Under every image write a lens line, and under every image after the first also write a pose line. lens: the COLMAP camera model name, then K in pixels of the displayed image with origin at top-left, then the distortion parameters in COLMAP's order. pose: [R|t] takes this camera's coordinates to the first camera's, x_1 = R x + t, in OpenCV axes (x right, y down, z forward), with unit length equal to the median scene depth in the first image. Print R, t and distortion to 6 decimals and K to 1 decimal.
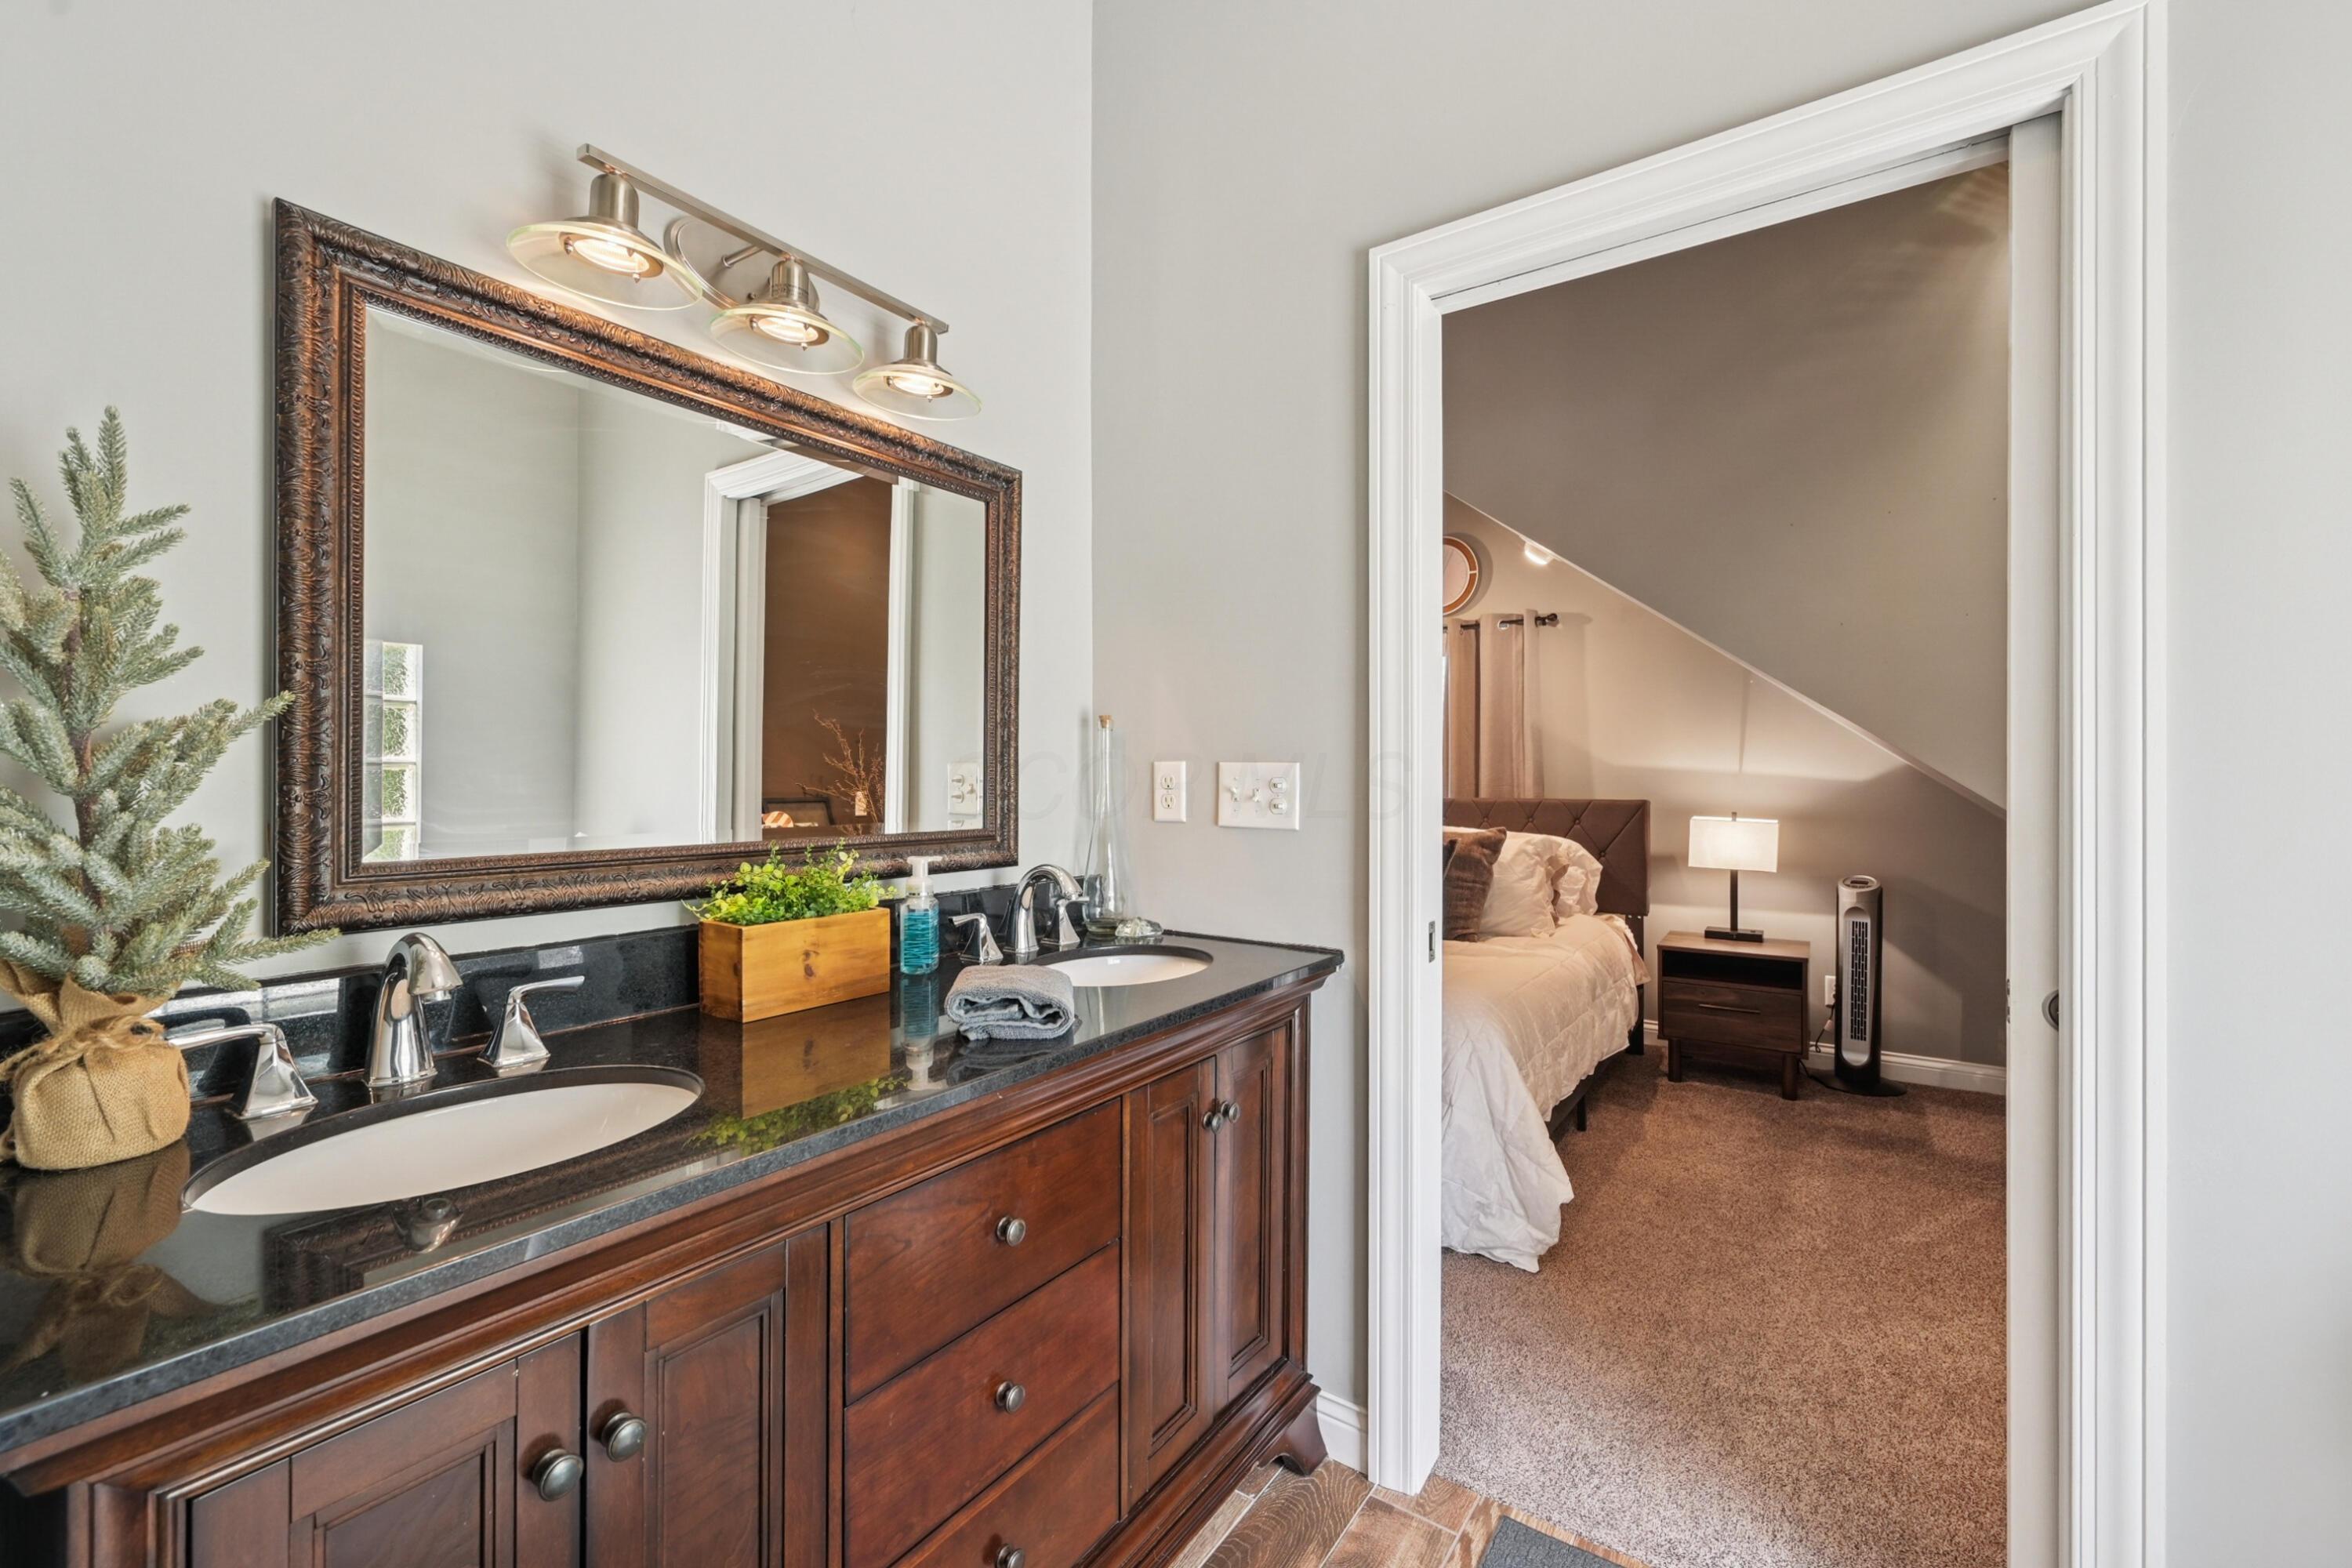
lens RADIAL K [[963.9, 0, 1181.8], [0, 963.9, 771.7], [0, 0, 1]] dist [0.001255, 0.000412]
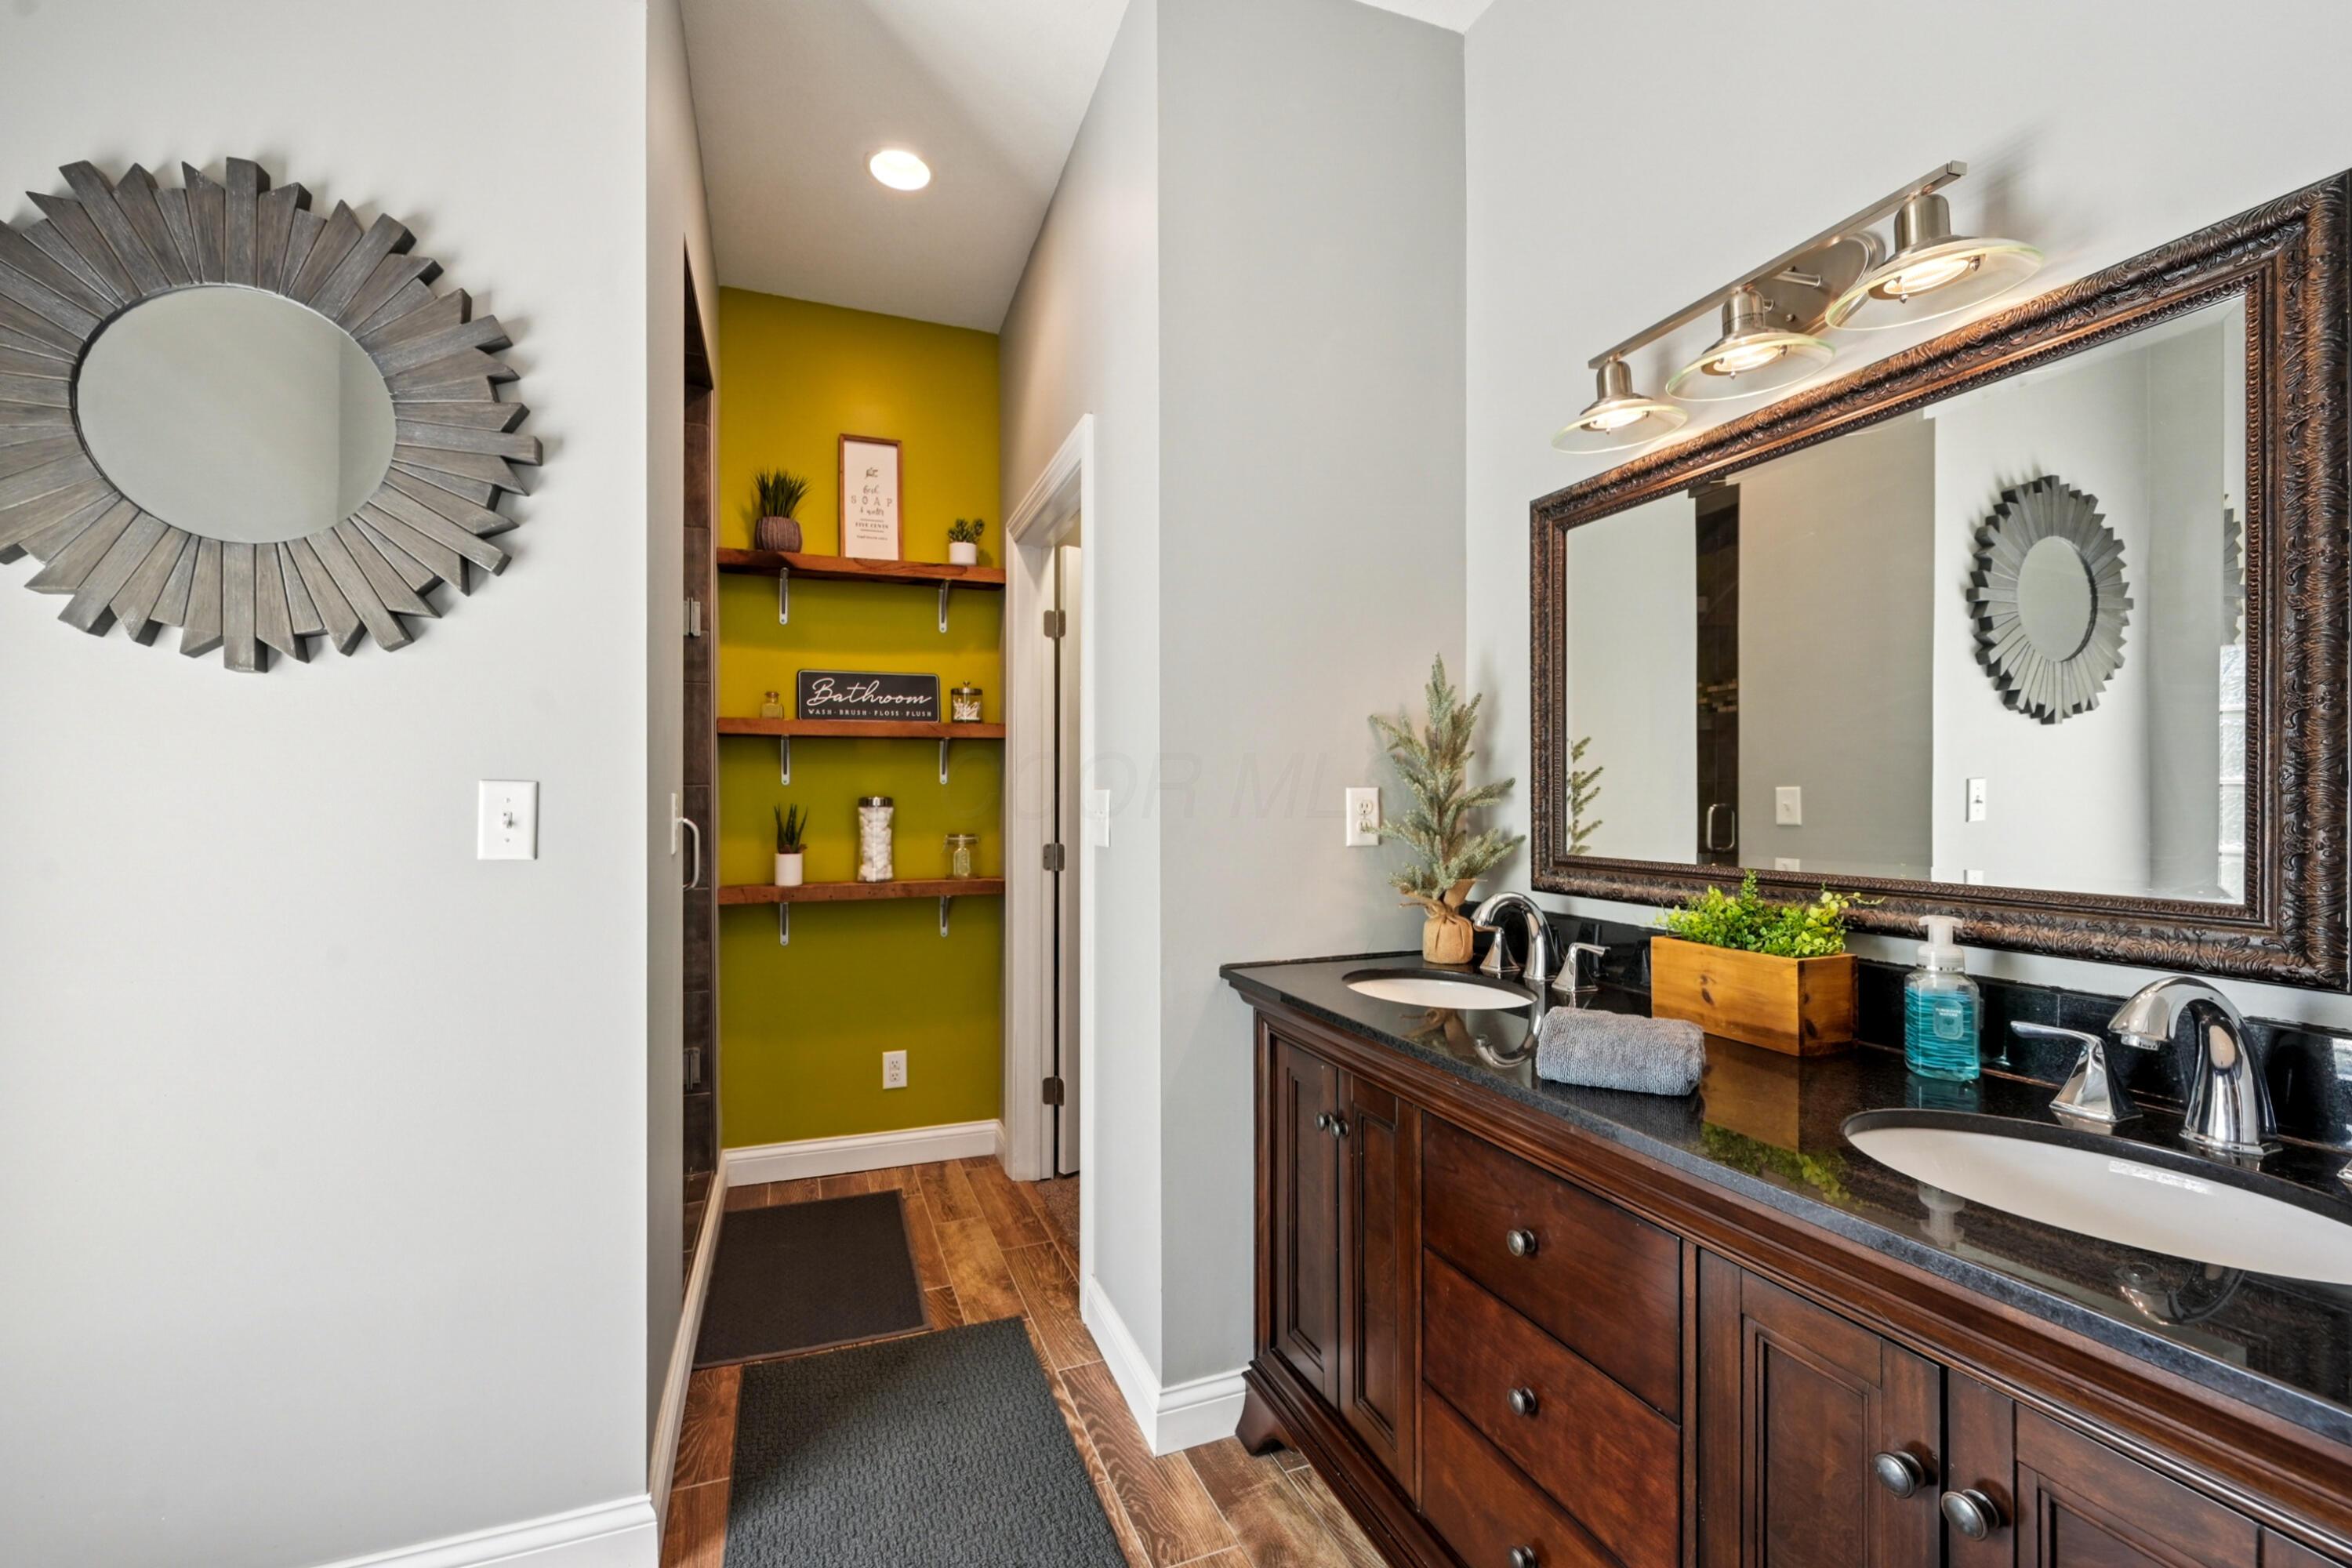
lens RADIAL K [[963.3, 0, 1176.0], [0, 963.3, 784.0], [0, 0, 1]] dist [0.000042, 0.000150]
pose [[-0.555306, -0.021639, -0.831364, 0.643719], [-0.002499, 0.999700, -0.024351, 0.007749], [0.831642, -0.011444, -0.555194, 0.916800]]
